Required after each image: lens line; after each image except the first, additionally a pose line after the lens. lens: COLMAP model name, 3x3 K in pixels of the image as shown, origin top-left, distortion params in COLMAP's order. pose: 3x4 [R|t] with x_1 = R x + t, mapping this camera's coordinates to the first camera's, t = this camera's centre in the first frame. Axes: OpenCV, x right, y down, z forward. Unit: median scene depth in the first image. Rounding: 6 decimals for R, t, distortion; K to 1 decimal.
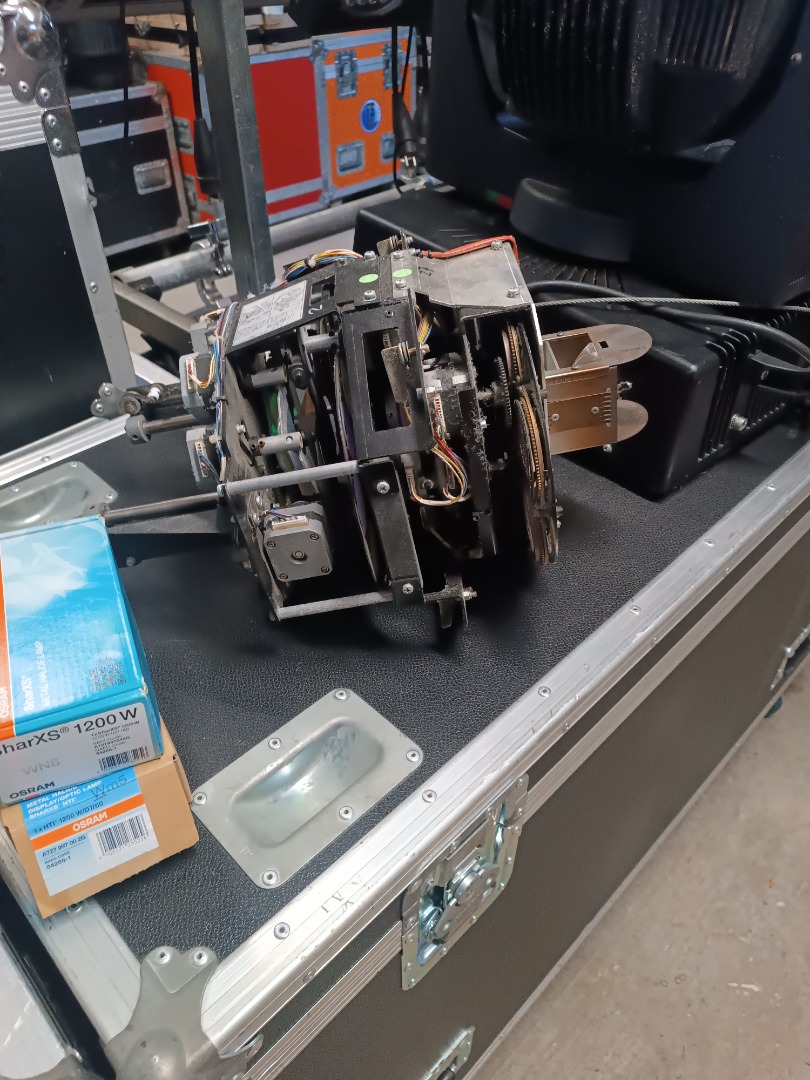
lens RADIAL K [[768.8, 0, 401.2], [0, 768.8, 548.5], [0, 0, 1]] dist [0.026641, -0.026193]
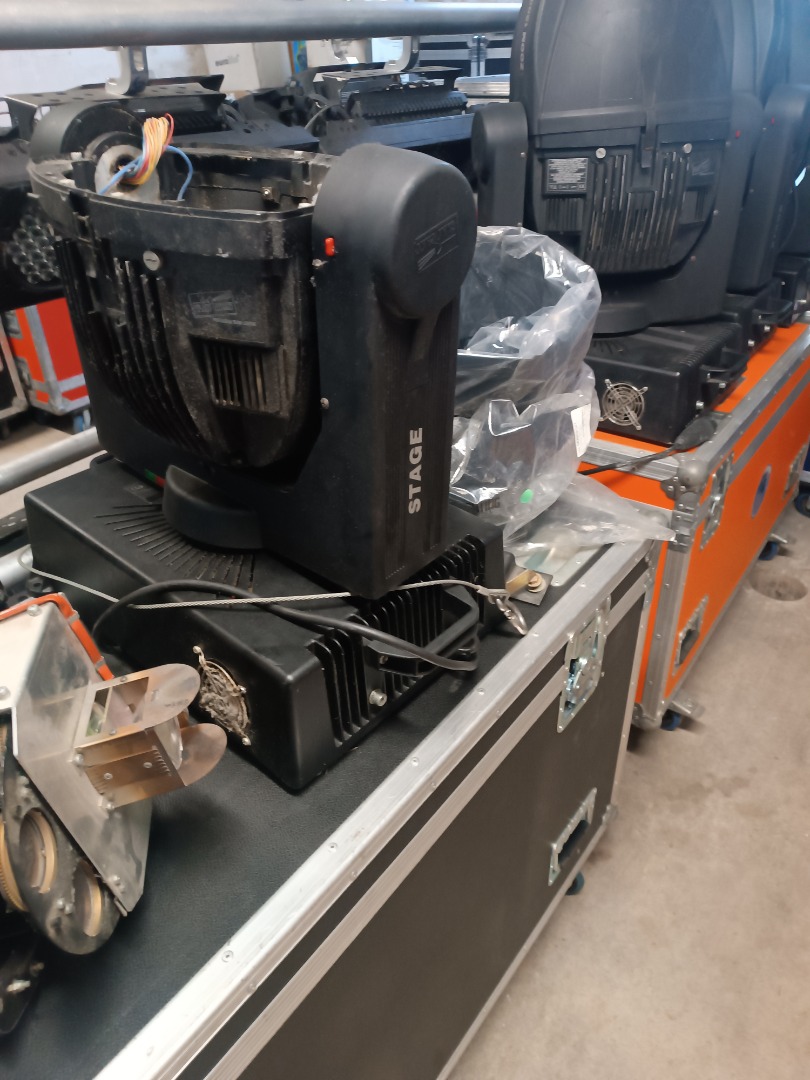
lens RADIAL K [[768.8, 0, 396.3], [0, 768.8, 556.7], [0, 0, 1]] dist [0.026641, -0.026193]
pose [[0.990785, -0.094437, 0.097093, 0.453285], [0.105957, 0.986945, -0.121293, -0.264433], [-0.084371, 0.130463, 0.987857, -0.028319]]
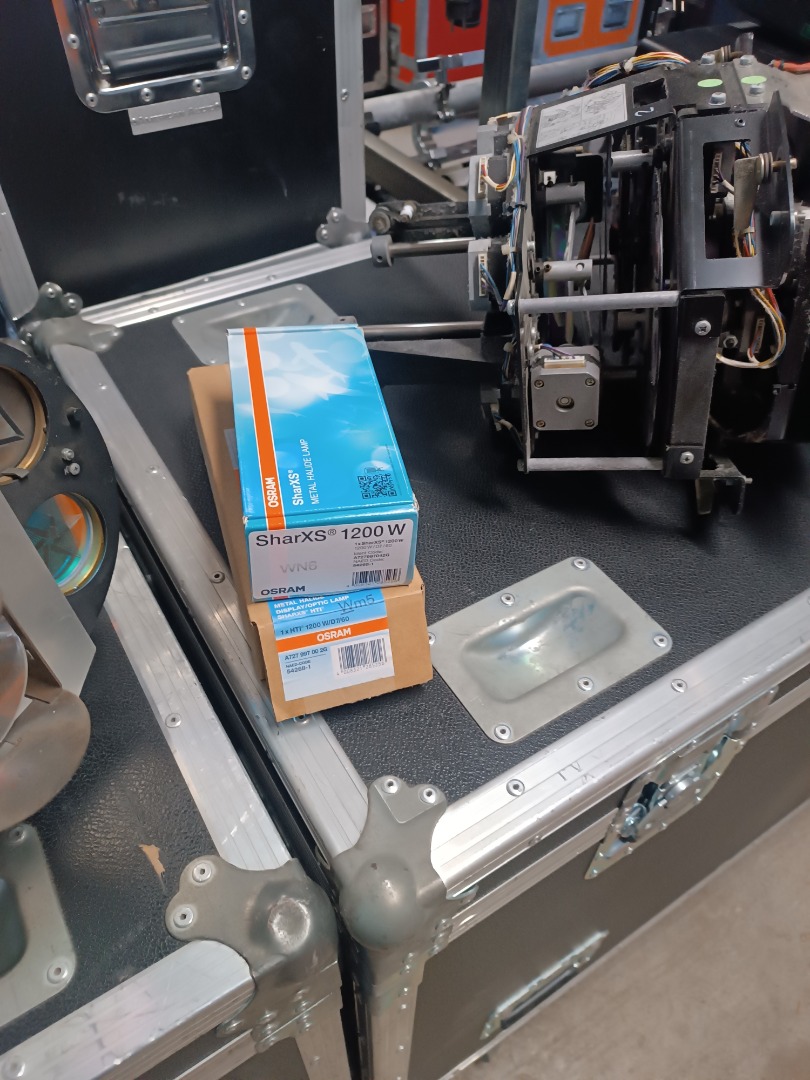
lens RADIAL K [[768.8, 0, 404.0], [0, 768.8, 543.3], [0, 0, 1]] dist [0.026641, -0.026193]
pose [[0.976173, 0.175279, -0.127923, -0.174084], [-0.159953, 0.979600, 0.121648, 0.091753], [0.146635, -0.098288, 0.984295, 0.076483]]
